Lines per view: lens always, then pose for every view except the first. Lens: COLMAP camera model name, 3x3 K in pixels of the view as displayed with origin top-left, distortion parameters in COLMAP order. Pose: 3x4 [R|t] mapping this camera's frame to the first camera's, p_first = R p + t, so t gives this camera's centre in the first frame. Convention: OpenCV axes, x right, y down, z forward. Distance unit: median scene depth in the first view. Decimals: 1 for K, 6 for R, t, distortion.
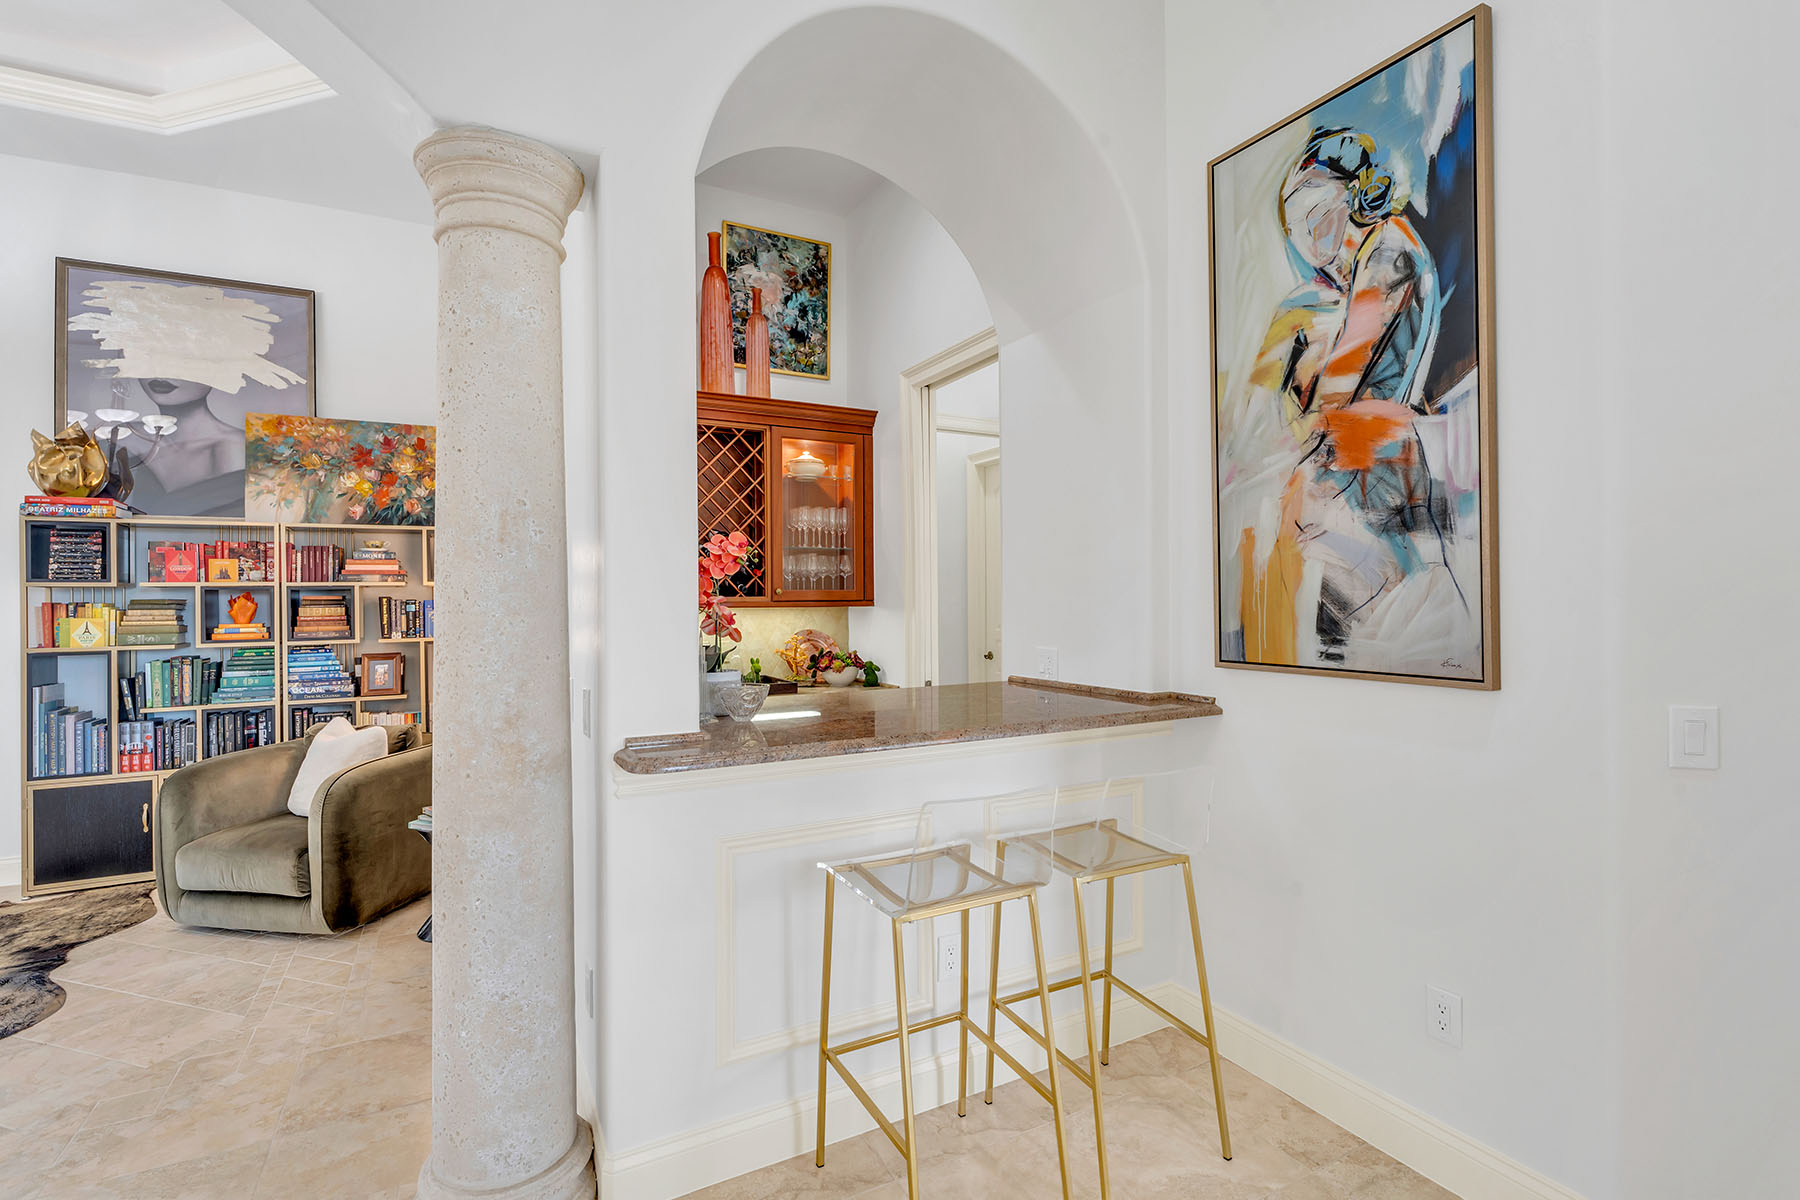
lens RADIAL K [[833.6, 0, 893.2], [0, 833.6, 598.9], [0, 0, 1]] dist [-0.003088, 0.000524]
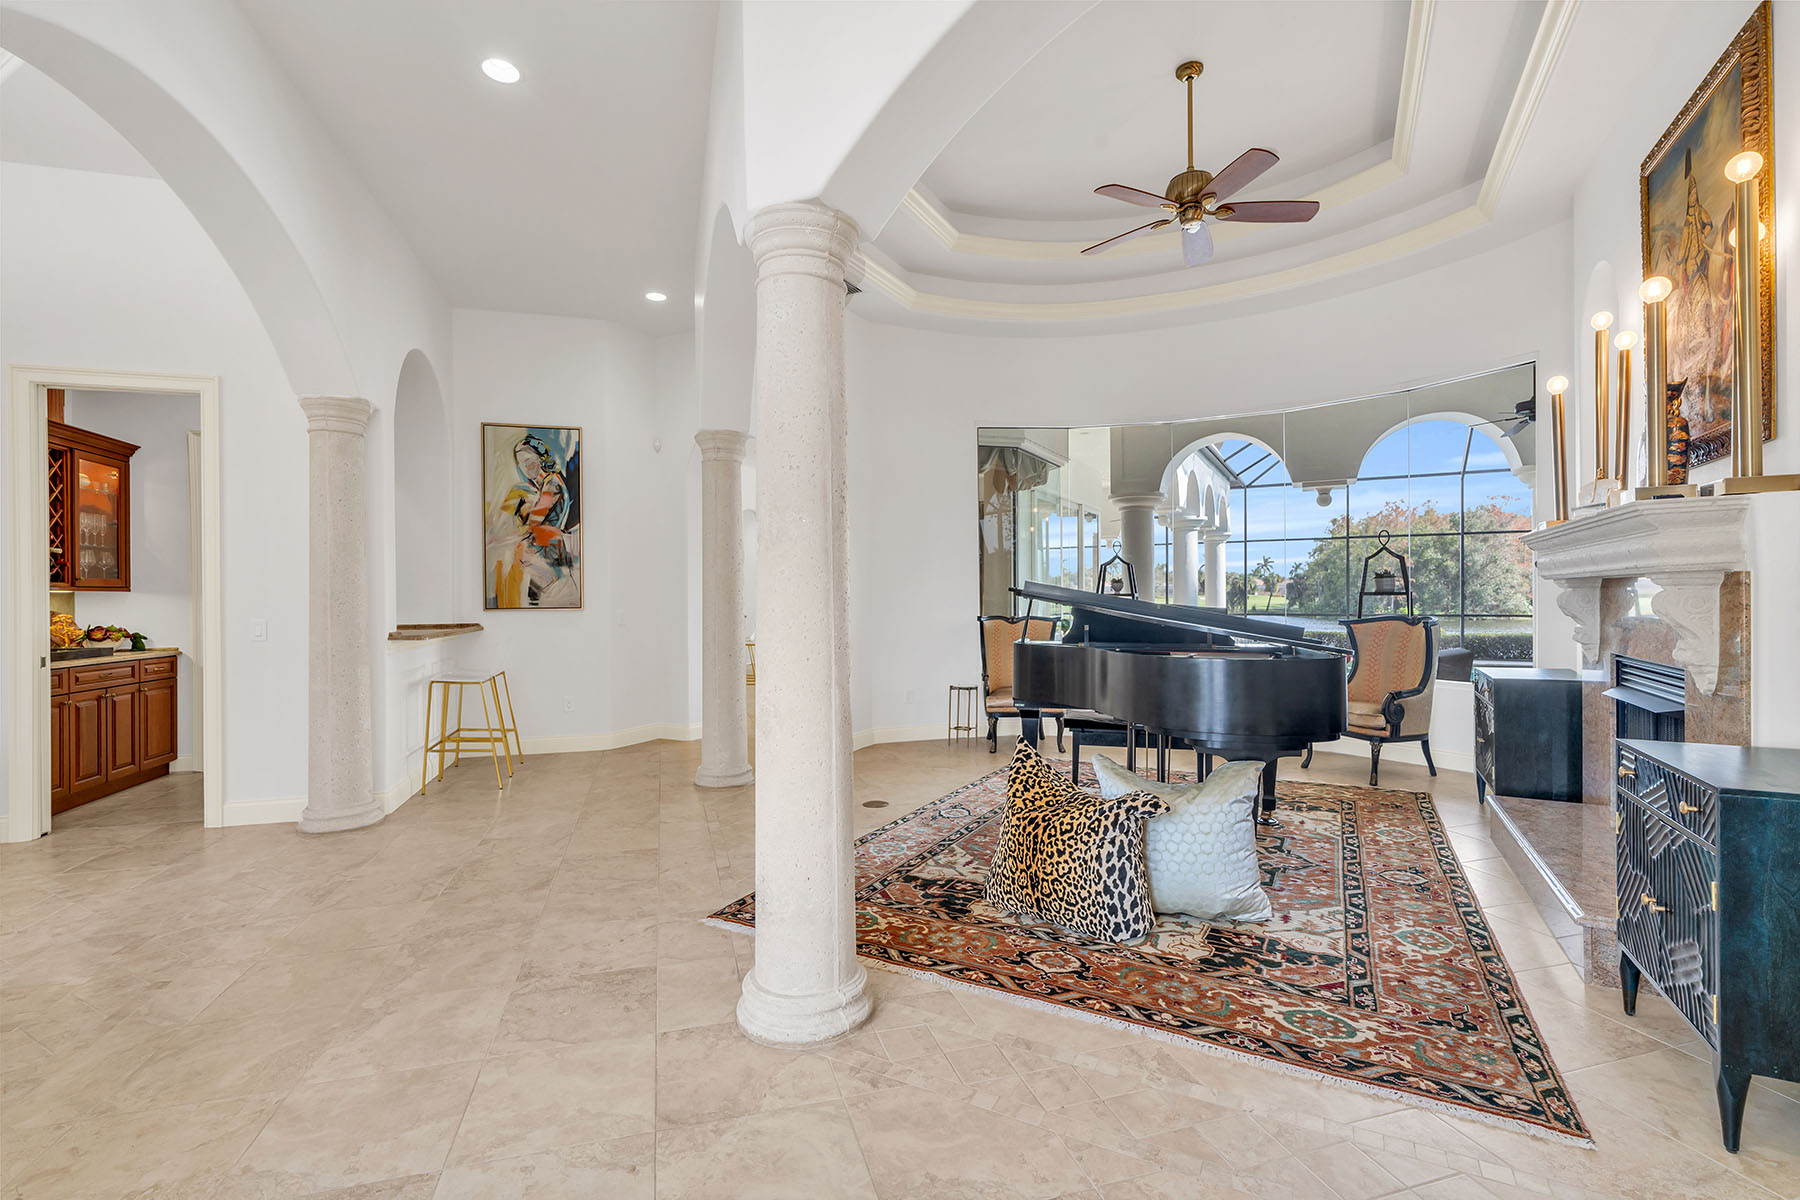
lens RADIAL K [[789.3, 0, 873.4], [0, 789.3, 595.8], [0, 0, 1]] dist [-0.000942, 0.000061]
pose [[0.212806, 0.002339, 0.977092, -1.173879], [0.007122, 0.999967, -0.003944, 0.032862], [-0.977069, 0.007798, 0.212782, -0.491642]]
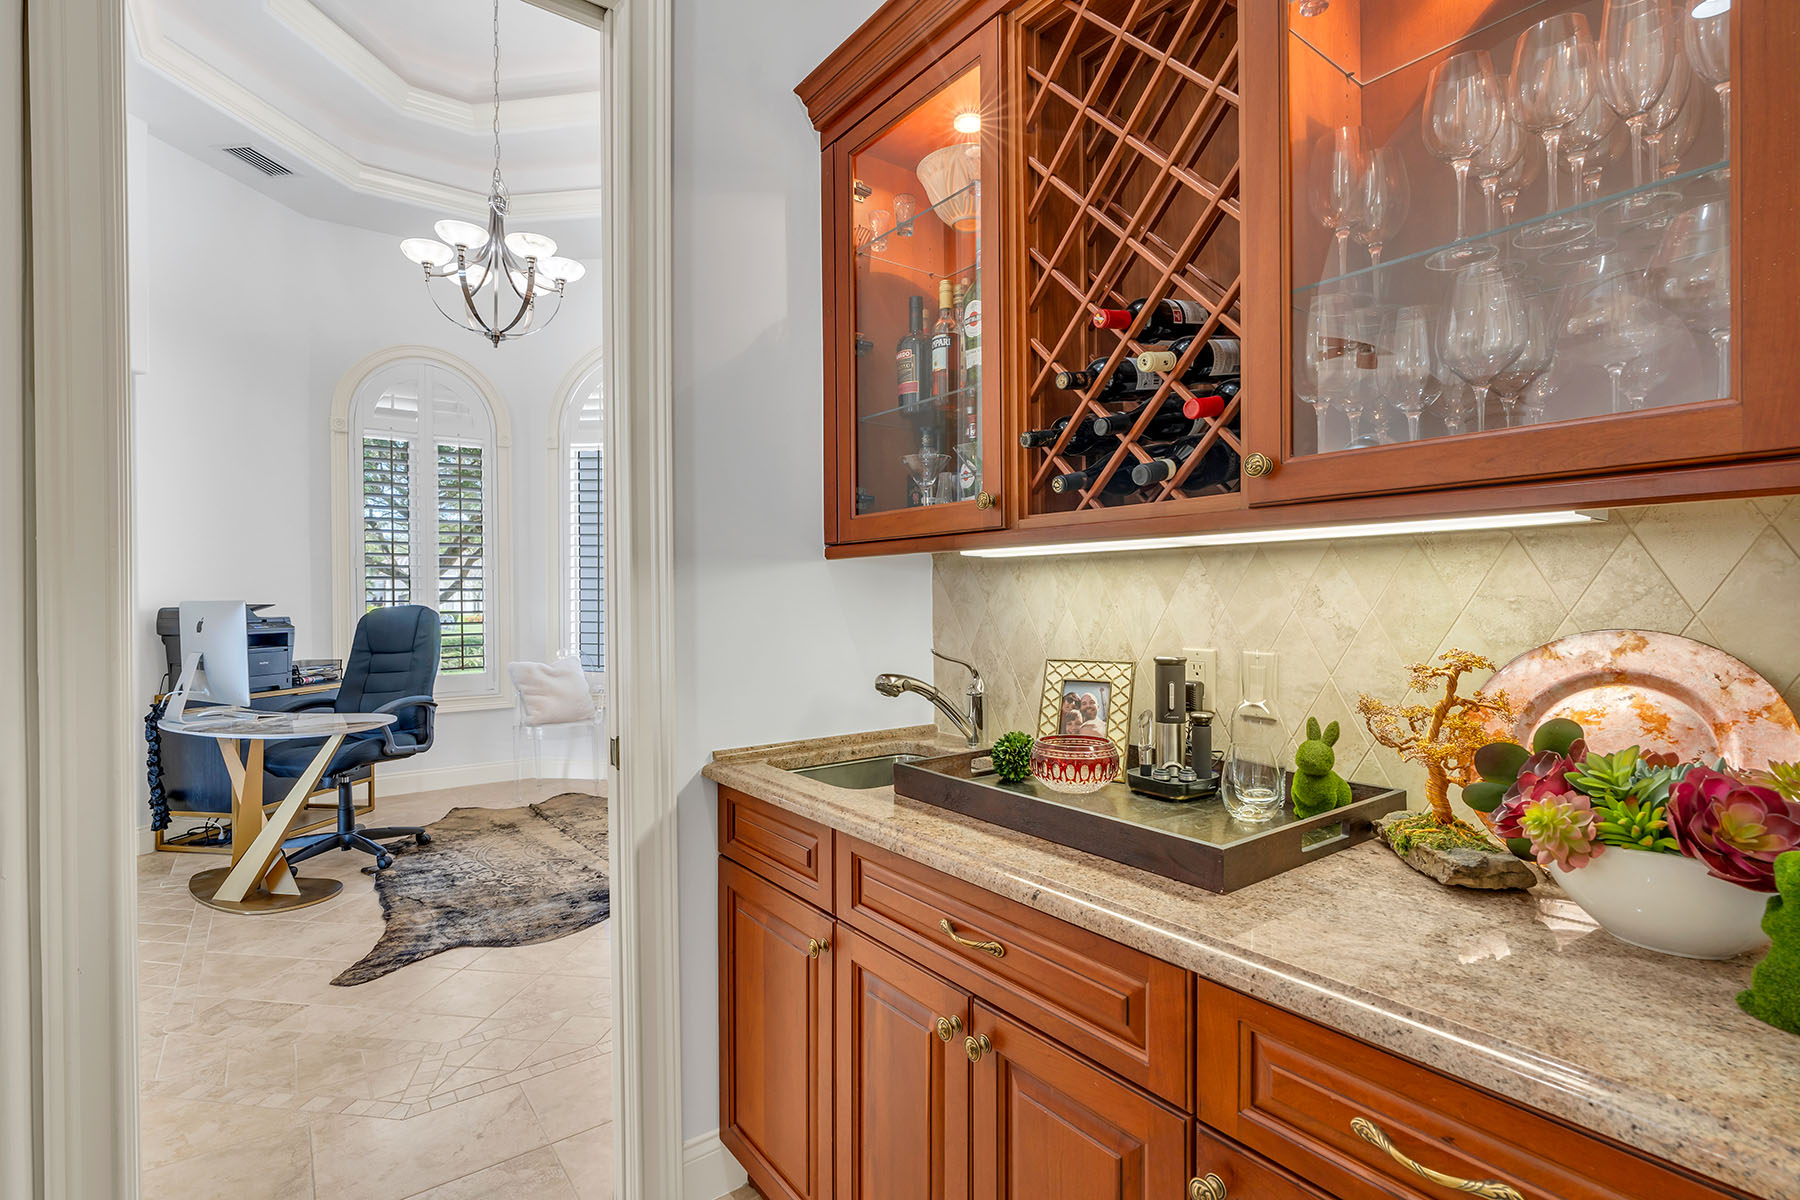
lens RADIAL K [[850.0, 0, 895.4], [0, 850.0, 596.6], [0, 0, 1]] dist [-0.005473, 0.000619]
pose [[0.155622, 0.001683, -0.987815, 0.105942], [0.004099, 0.999989, 0.002350, 0.033457], [0.987808, -0.004415, 0.155614, 0.912336]]
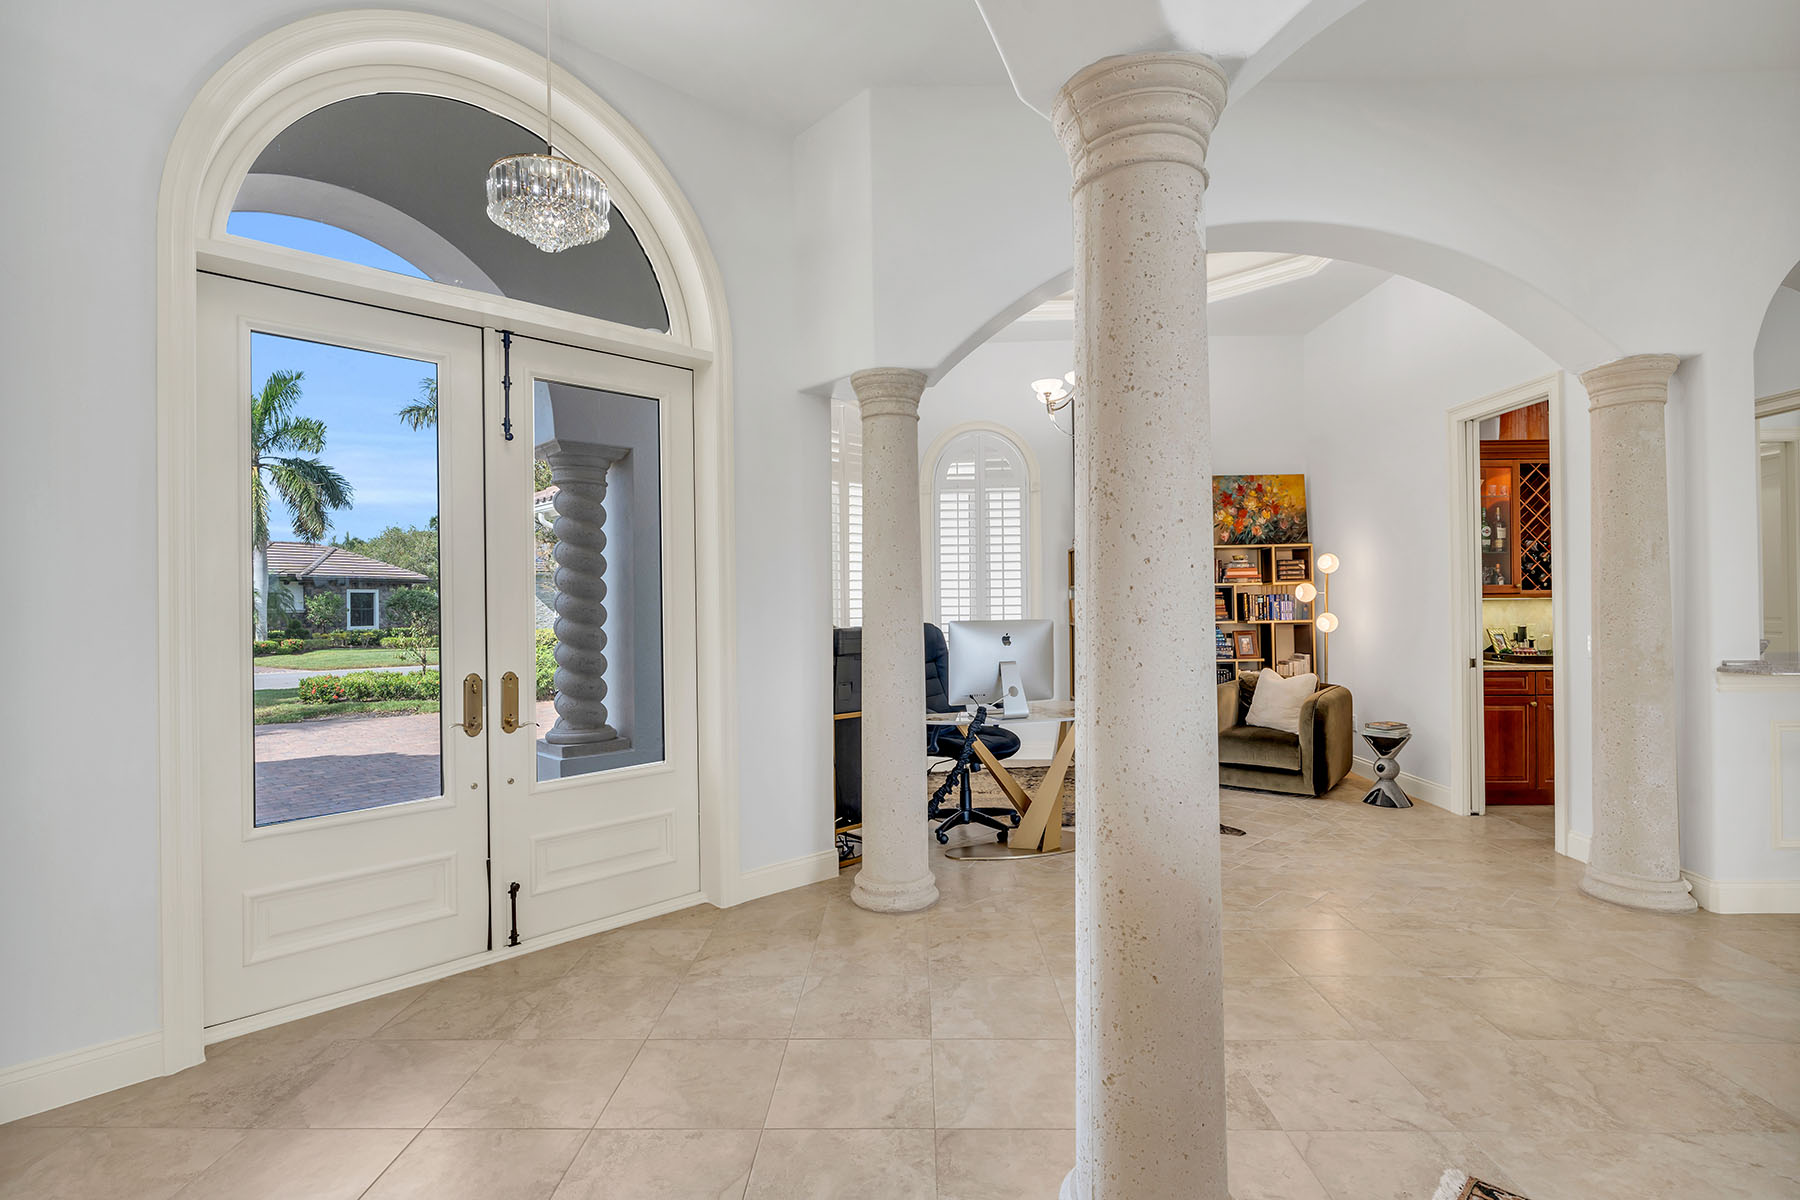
lens RADIAL K [[865.9, 0, 899.1], [0, 865.9, 596.7], [0, 0, 1]] dist [-0.001716, 0.000277]
pose [[0.878701, -0.007628, -0.477312, -0.485657], [0.005816, 0.999969, -0.005275, 0.010663], [0.477338, 0.001860, 0.878718, -0.764957]]
